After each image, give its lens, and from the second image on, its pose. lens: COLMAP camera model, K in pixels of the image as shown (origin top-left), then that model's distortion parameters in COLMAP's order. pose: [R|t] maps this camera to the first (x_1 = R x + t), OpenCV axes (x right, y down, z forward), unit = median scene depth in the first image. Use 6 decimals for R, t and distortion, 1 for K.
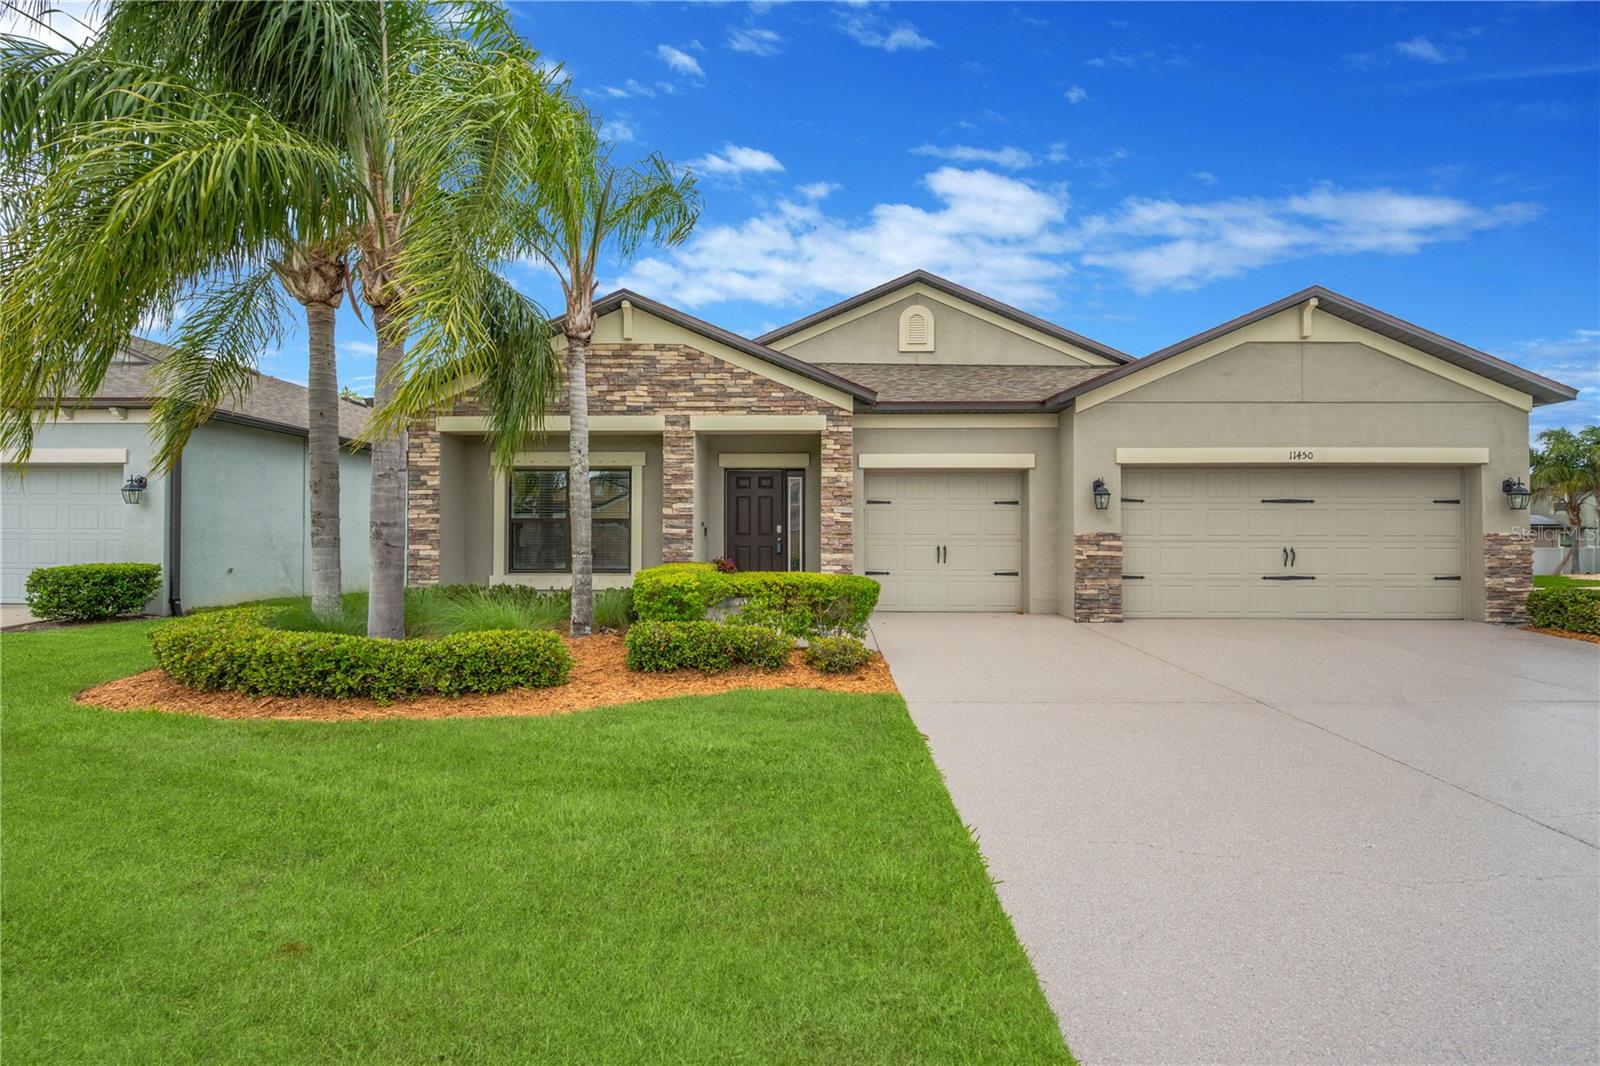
lens RADIAL K [[674.1, 0, 806.1], [0, 674.1, 524.0], [0, 0, 1]] dist [-0.000416, -0.000106]
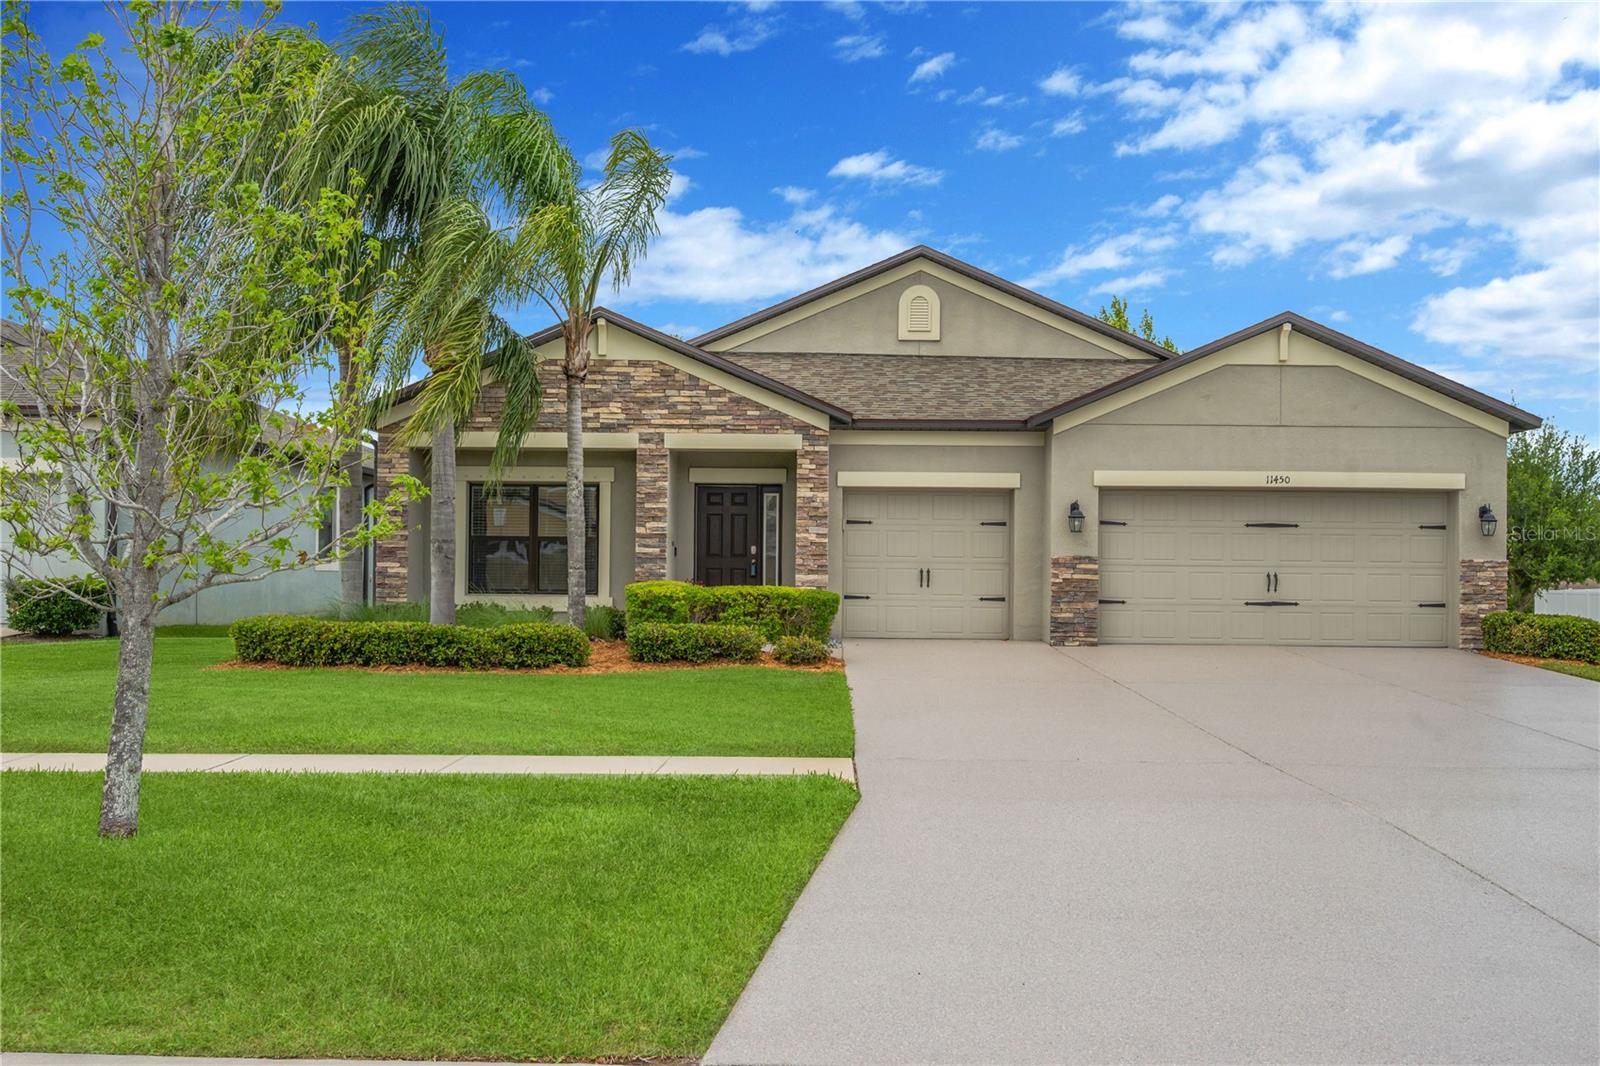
lens RADIAL K [[1221.4, 0, 800.0], [0, 1221.4, 533.0], [0, 0, 1]] dist [-0.001105, 0.000092]
pose [[0.999959, 0.008856, -0.001951, 0.031273], [-0.008876, 0.999905, -0.010591, 0.002103], [0.001857, 0.010608, 0.999942, -0.785173]]
